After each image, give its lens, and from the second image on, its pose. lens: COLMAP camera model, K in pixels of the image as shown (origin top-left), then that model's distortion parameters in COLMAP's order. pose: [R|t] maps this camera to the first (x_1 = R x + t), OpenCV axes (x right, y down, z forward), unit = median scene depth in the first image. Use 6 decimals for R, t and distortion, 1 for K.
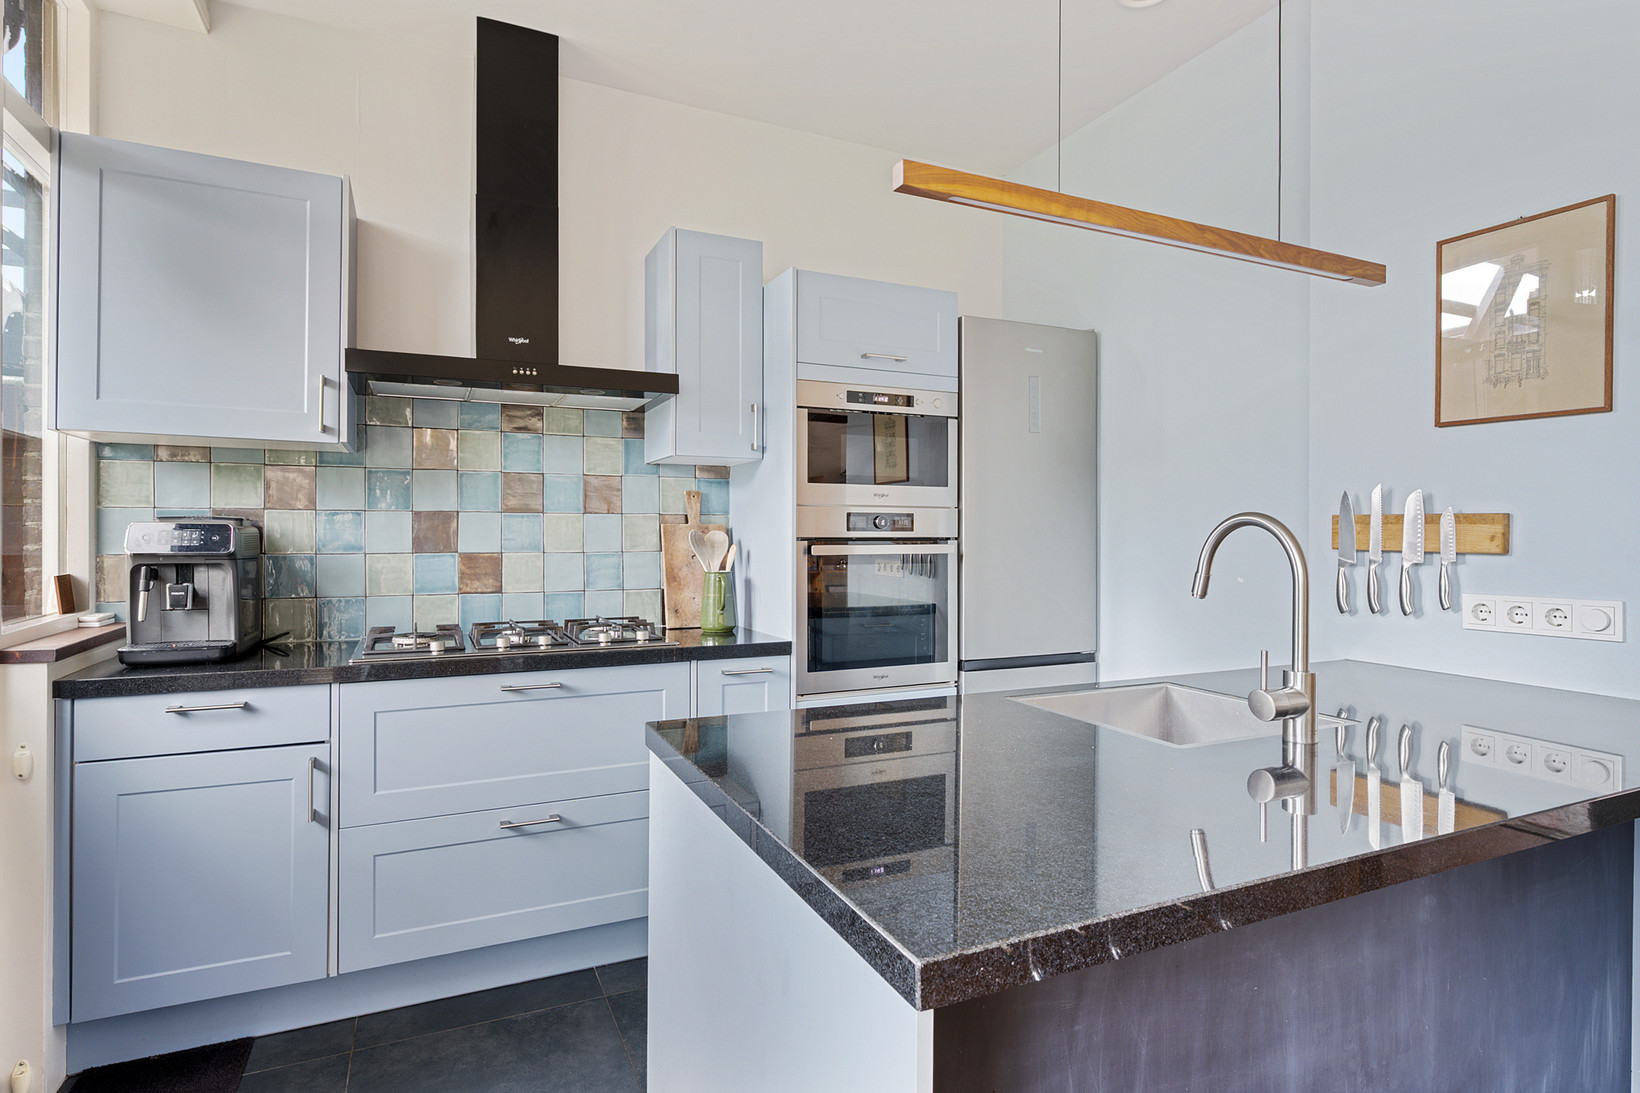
lens RADIAL K [[838.6, 0, 816.4], [0, 838.6, 525.4], [0, 0, 1]] dist [0.000615, 0.000323]
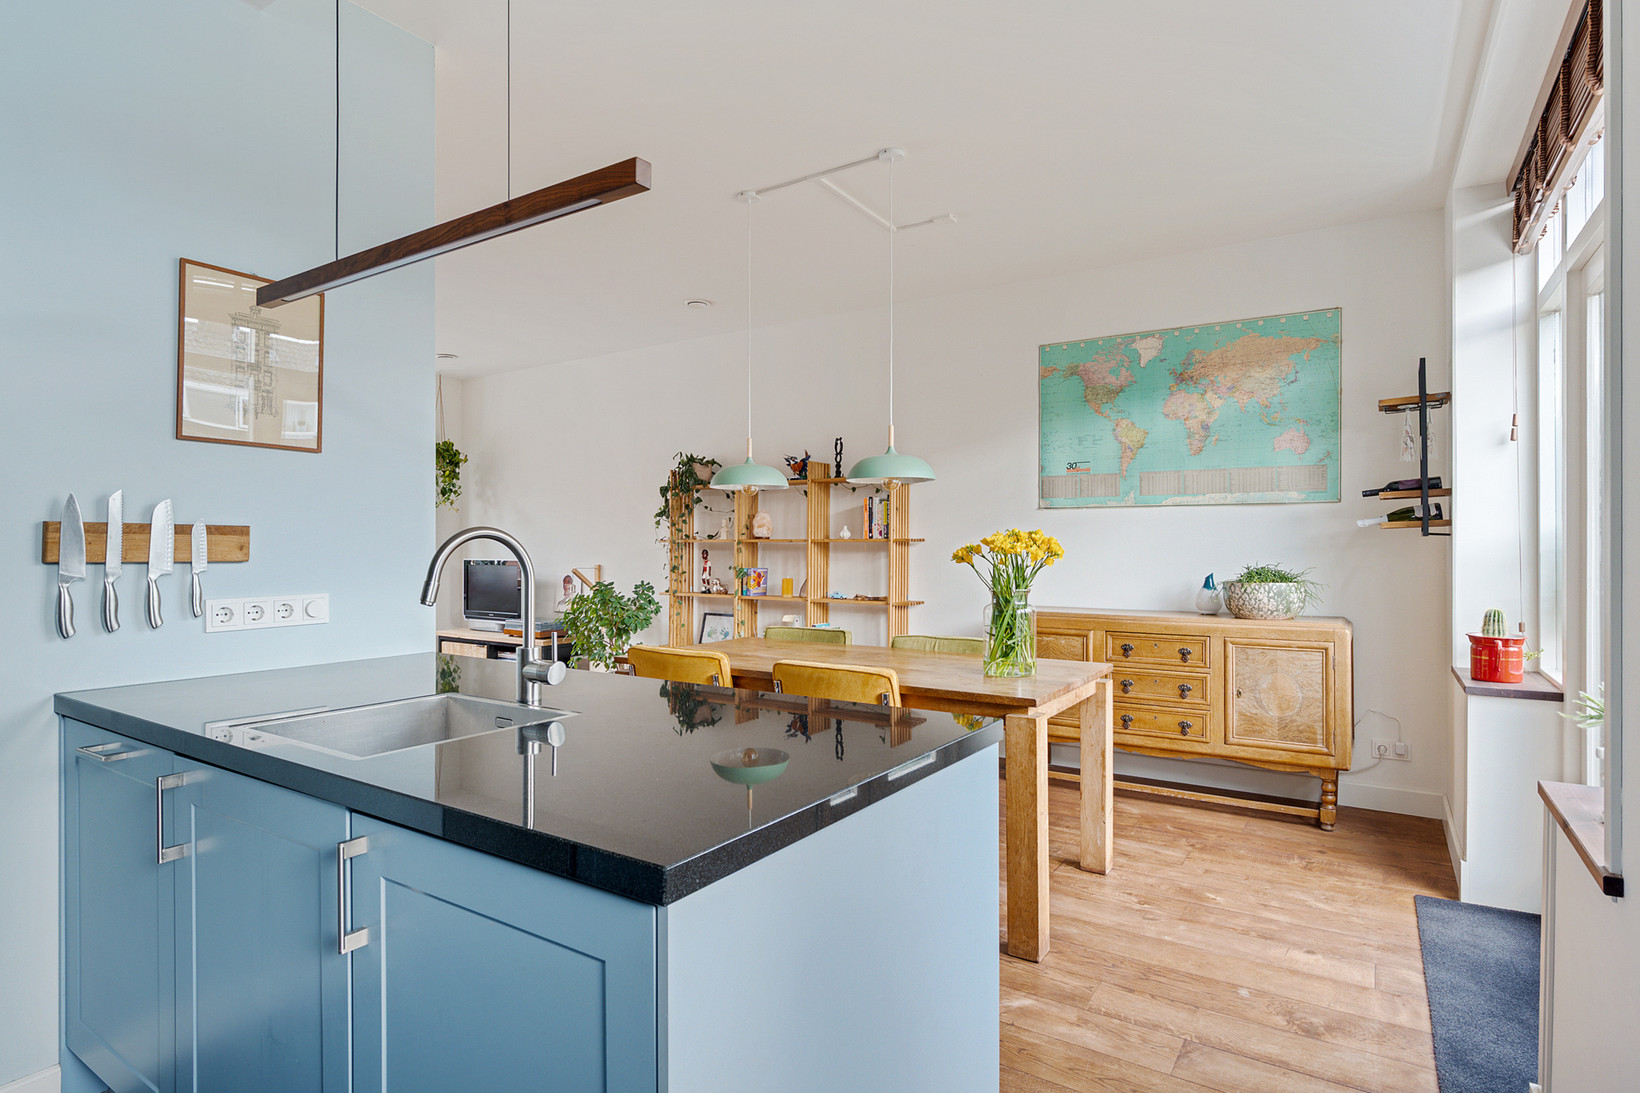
lens RADIAL K [[860.8, 0, 820.0], [0, 860.8, 546.5], [0, 0, 1]] dist [-0.022903, 0.000050]
pose [[-0.529067, -0.002004, 0.848578, -0.547585], [-0.007943, 0.999965, -0.002591, 0.009406], [-0.848543, -0.008111, -0.529064, 0.889900]]
